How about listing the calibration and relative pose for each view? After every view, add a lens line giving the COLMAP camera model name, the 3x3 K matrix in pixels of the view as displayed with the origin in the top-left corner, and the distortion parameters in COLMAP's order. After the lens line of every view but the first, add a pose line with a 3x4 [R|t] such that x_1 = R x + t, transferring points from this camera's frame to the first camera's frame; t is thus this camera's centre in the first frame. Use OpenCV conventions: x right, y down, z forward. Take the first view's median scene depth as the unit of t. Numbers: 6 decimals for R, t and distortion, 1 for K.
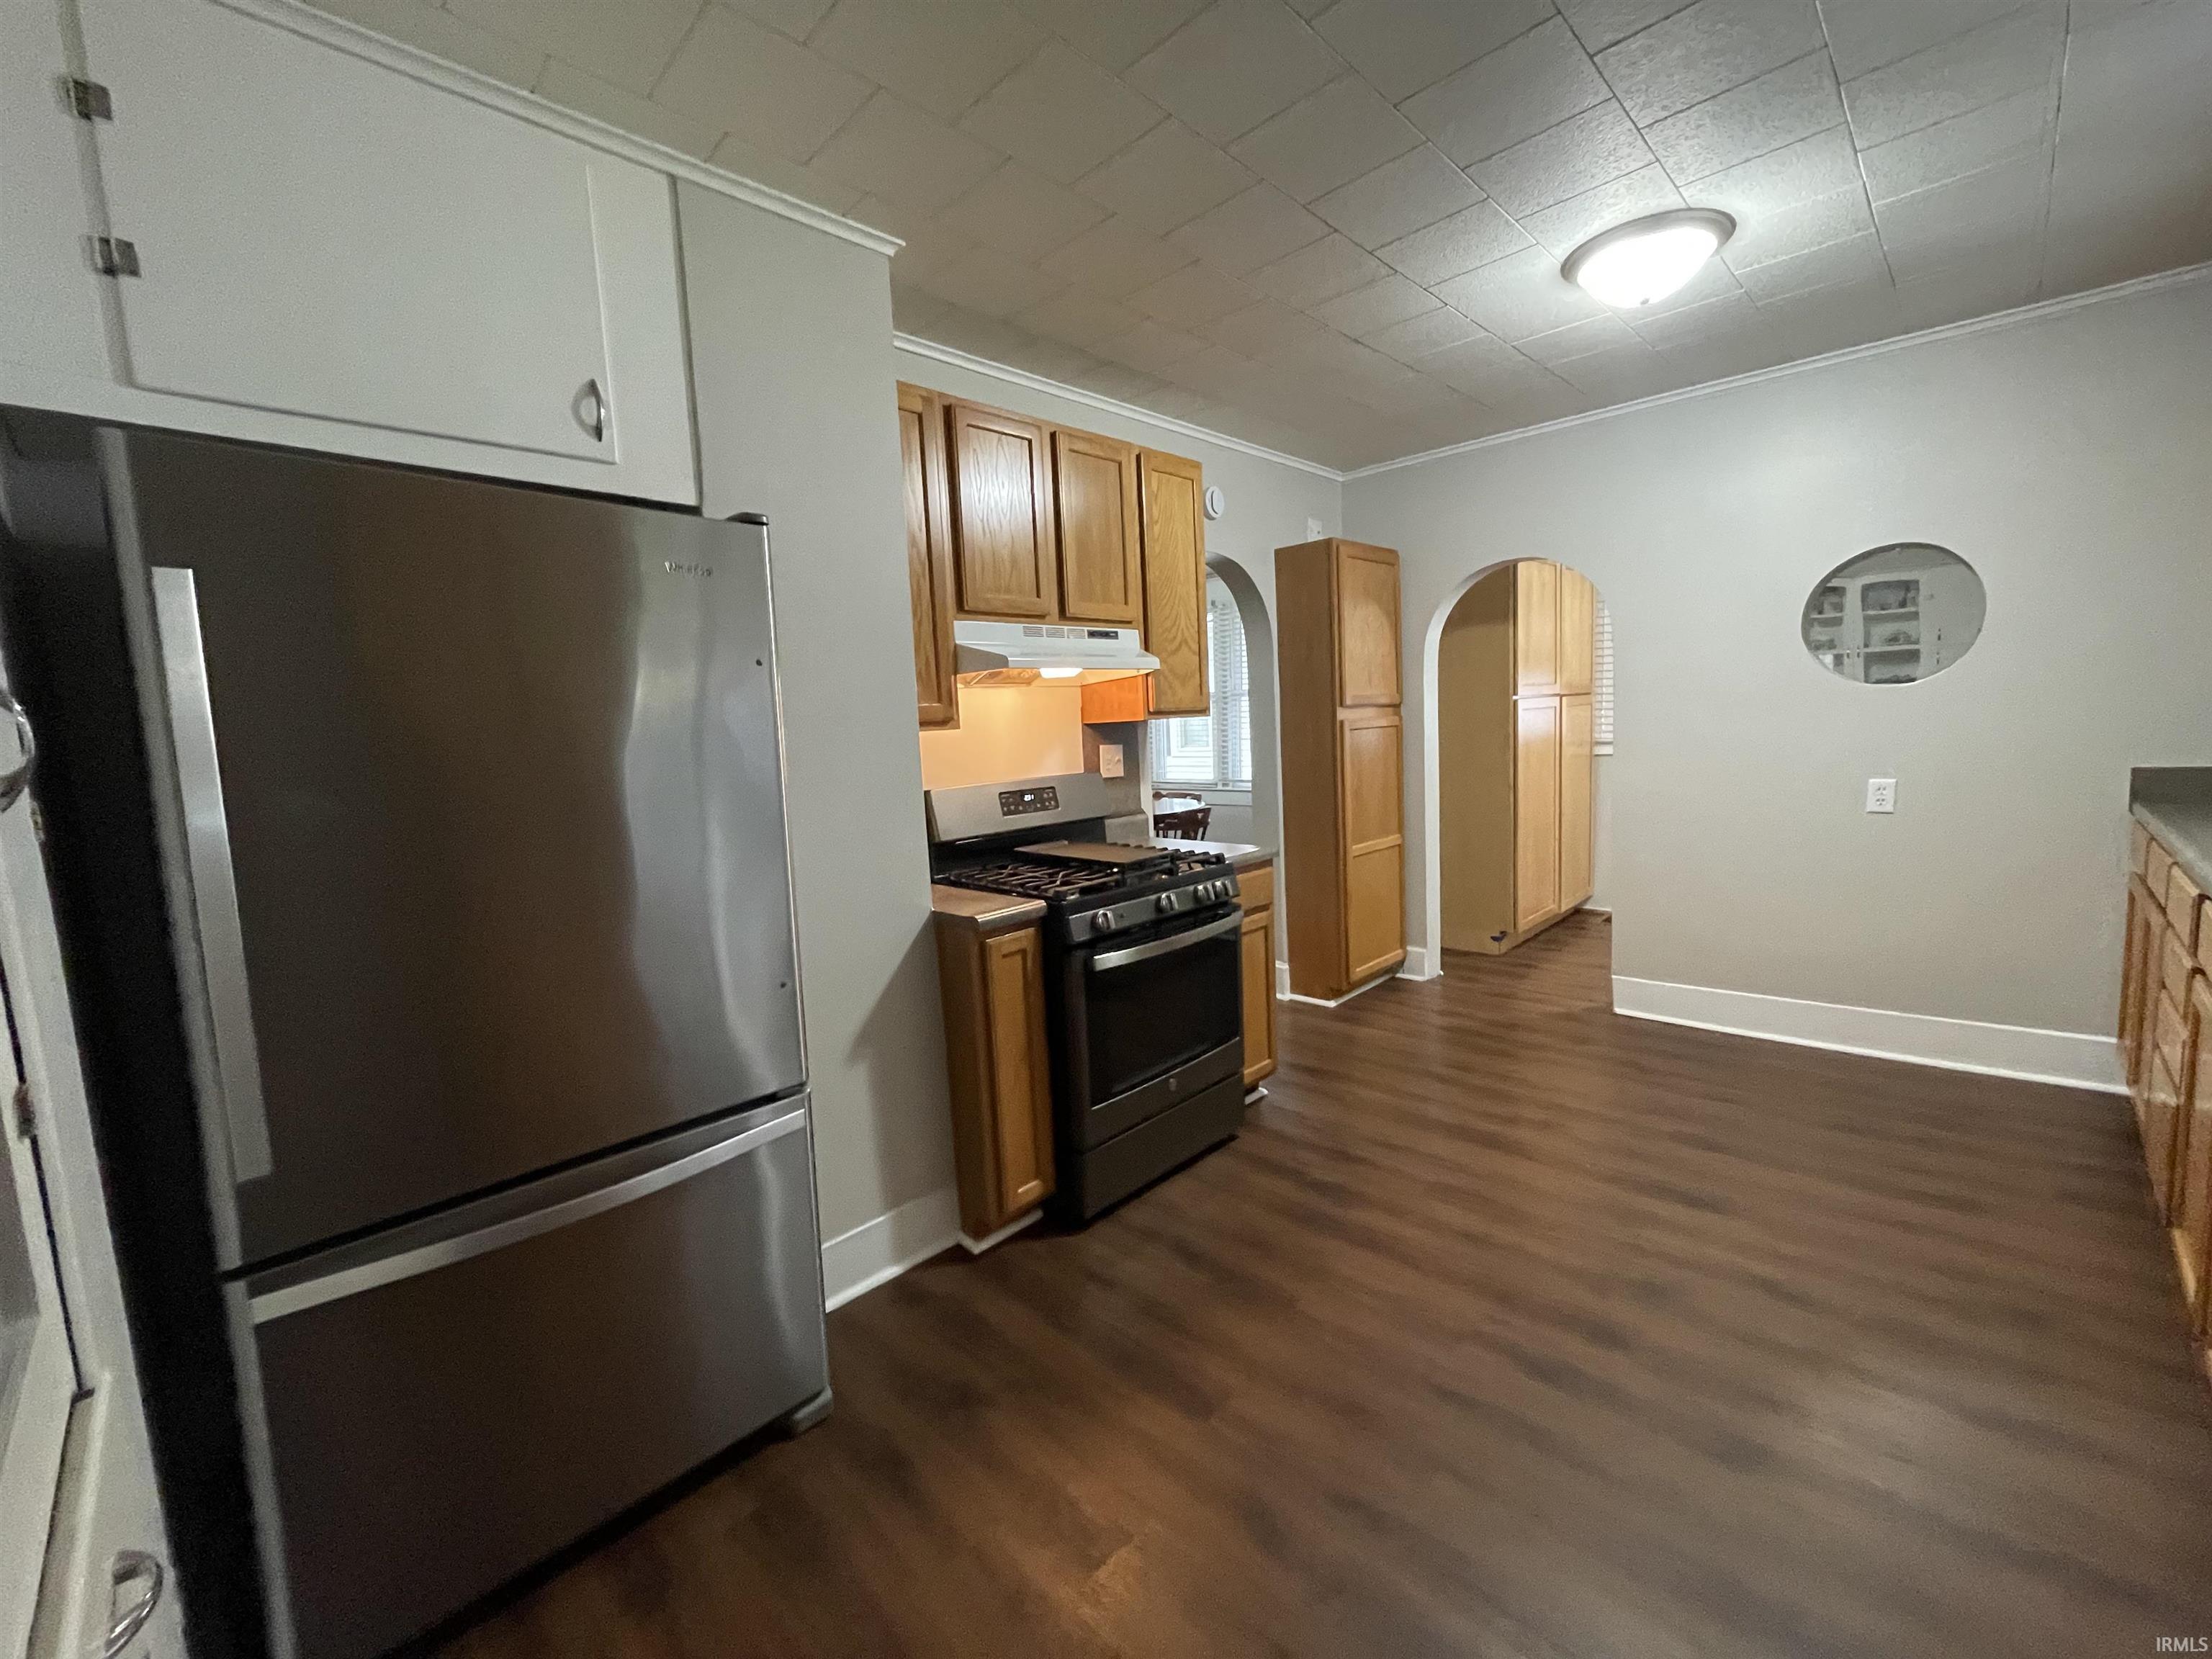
lens RADIAL K [[889.0, 0, 1106.0], [0, 889.0, 829.5], [0, 0, 1]] dist [-0.005220, 0.000236]
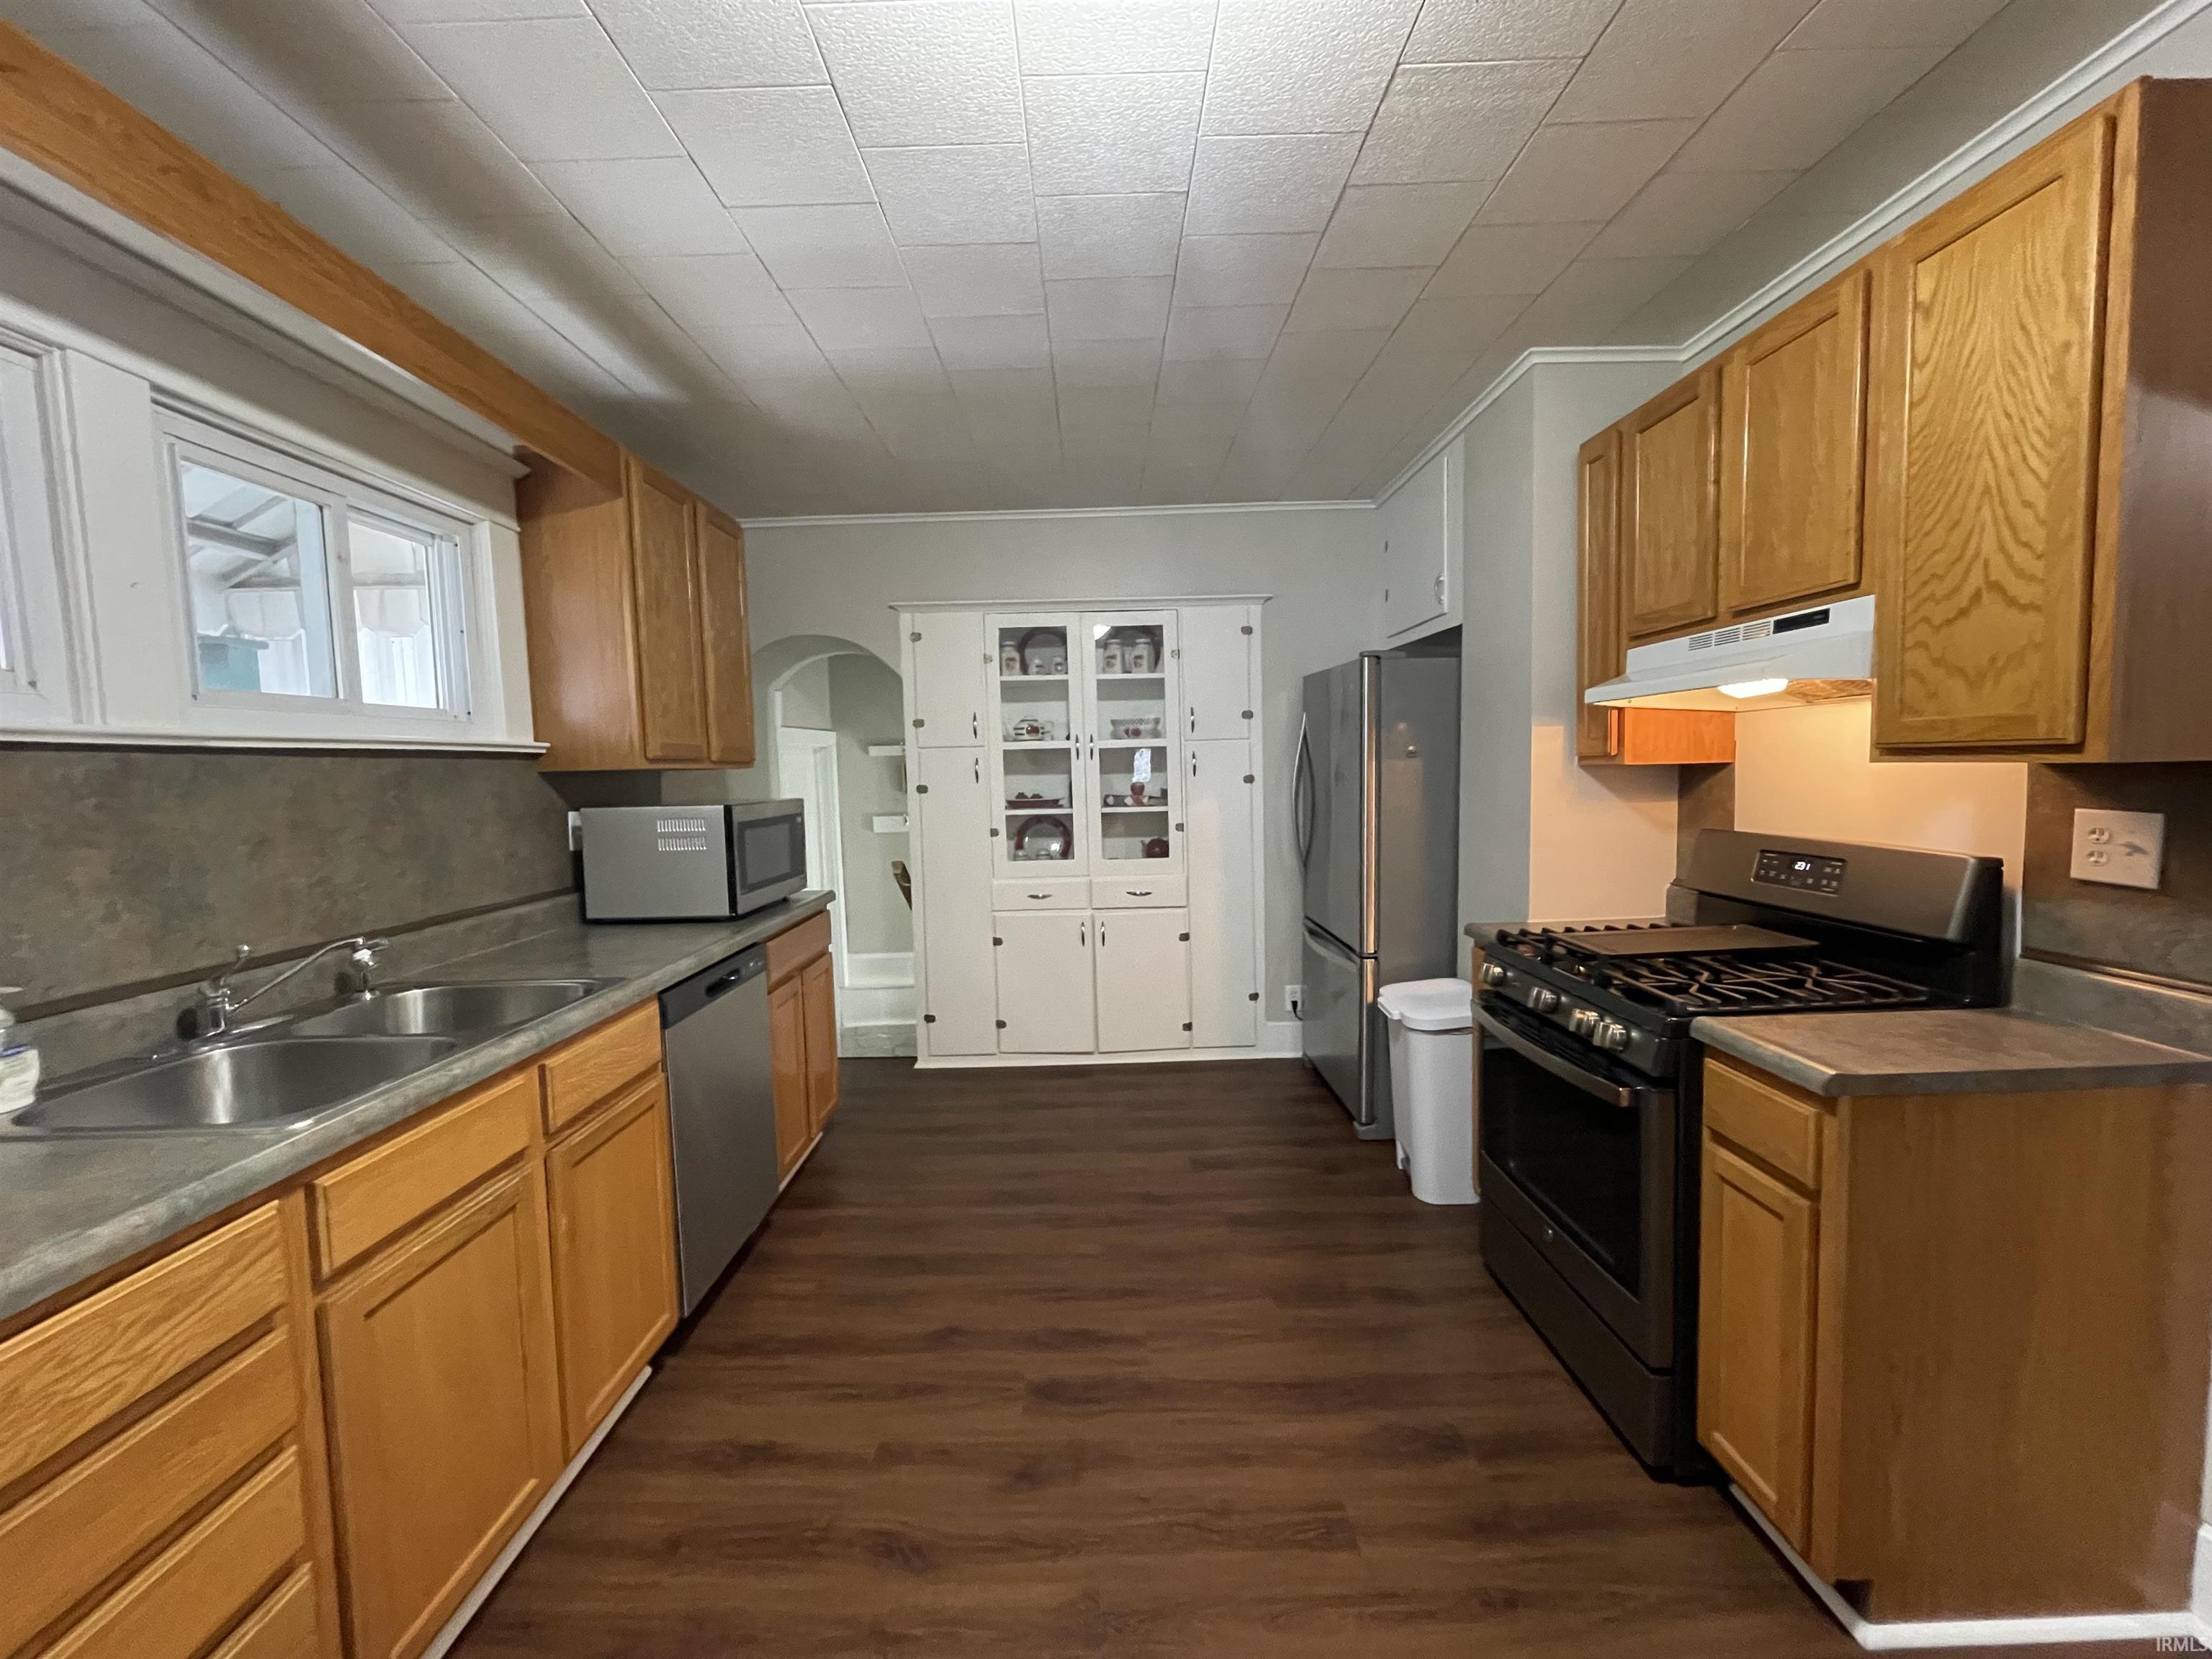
lens RADIAL K [[889.0, 0, 1106.0], [0, 889.0, 829.5], [0, 0, 1]] dist [-0.005220, 0.000236]
pose [[-0.696565, 0.116930, -0.707901, 0.825553], [-0.026739, 0.981715, 0.188470, -0.192058], [0.716995, 0.150210, -0.680702, 1.162268]]
